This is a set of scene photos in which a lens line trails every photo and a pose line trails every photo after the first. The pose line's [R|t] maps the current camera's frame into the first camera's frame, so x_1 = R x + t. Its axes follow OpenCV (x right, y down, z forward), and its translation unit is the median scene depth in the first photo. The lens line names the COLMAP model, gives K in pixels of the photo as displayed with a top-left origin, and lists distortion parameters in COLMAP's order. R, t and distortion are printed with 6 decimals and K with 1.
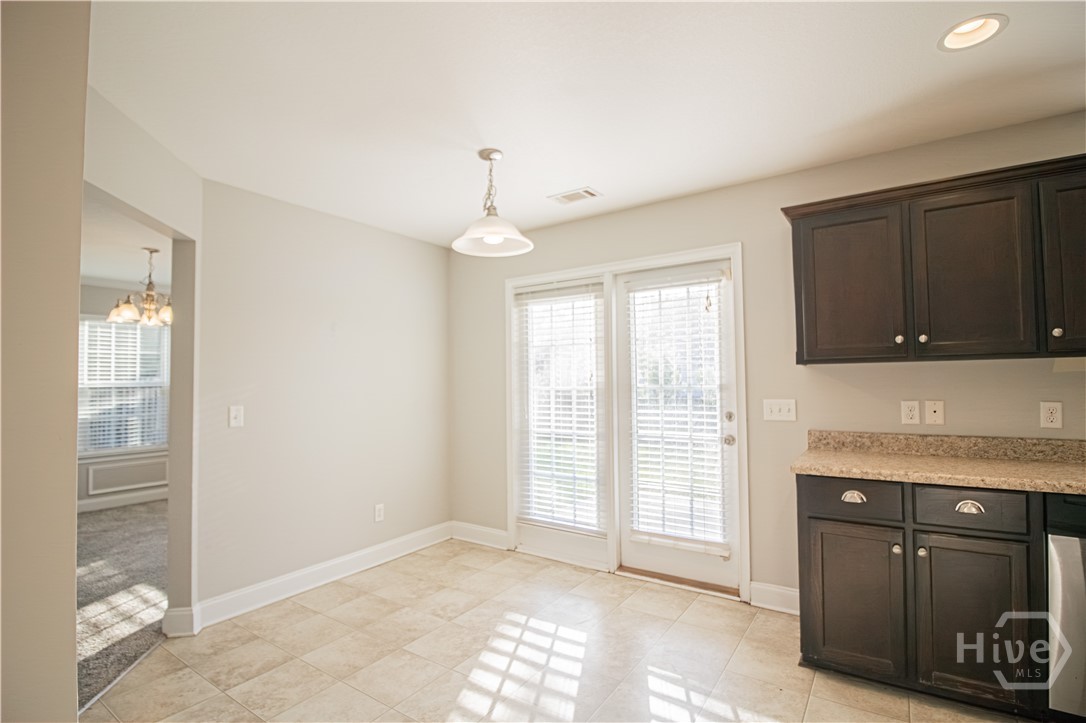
lens RADIAL K [[507.8, 0, 538.5], [0, 507.8, 366.1], [0, 0, 1]] dist [0.001958, -0.016612]
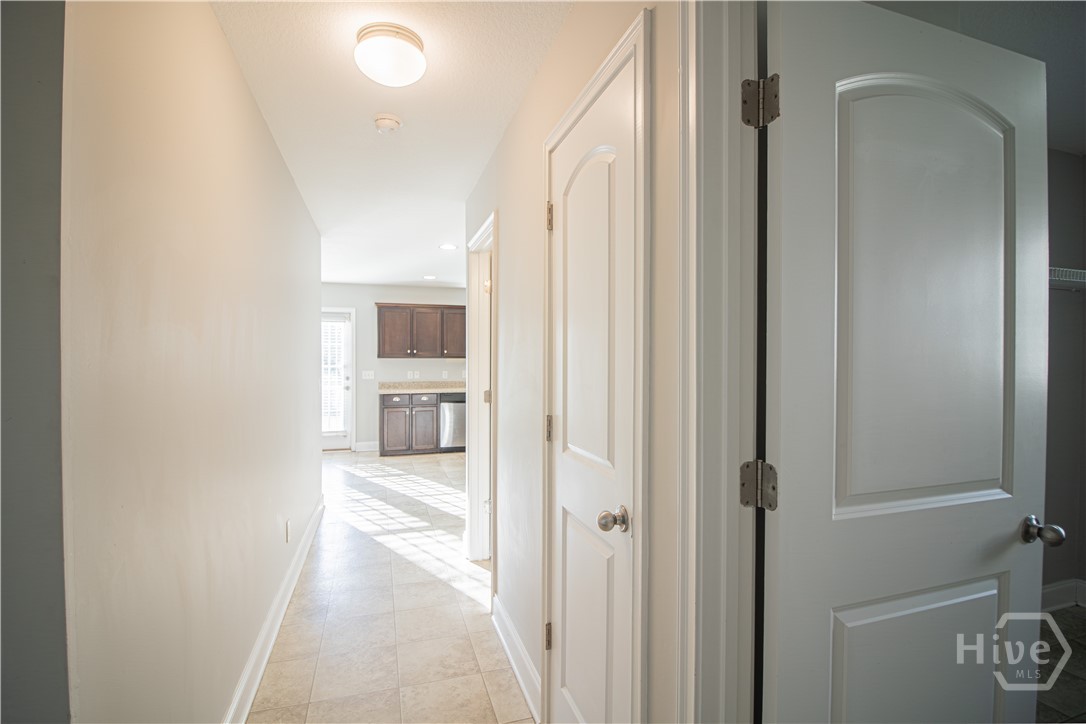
lens RADIAL K [[507.8, 0, 538.5], [0, 507.8, 366.6], [0, 0, 1]] dist [0.001958, -0.016612]
pose [[0.612404, 0.006402, 0.790519, -1.215324], [-0.033284, 0.999289, 0.017692, -0.037173], [-0.789844, -0.037146, 0.612182, -1.486138]]
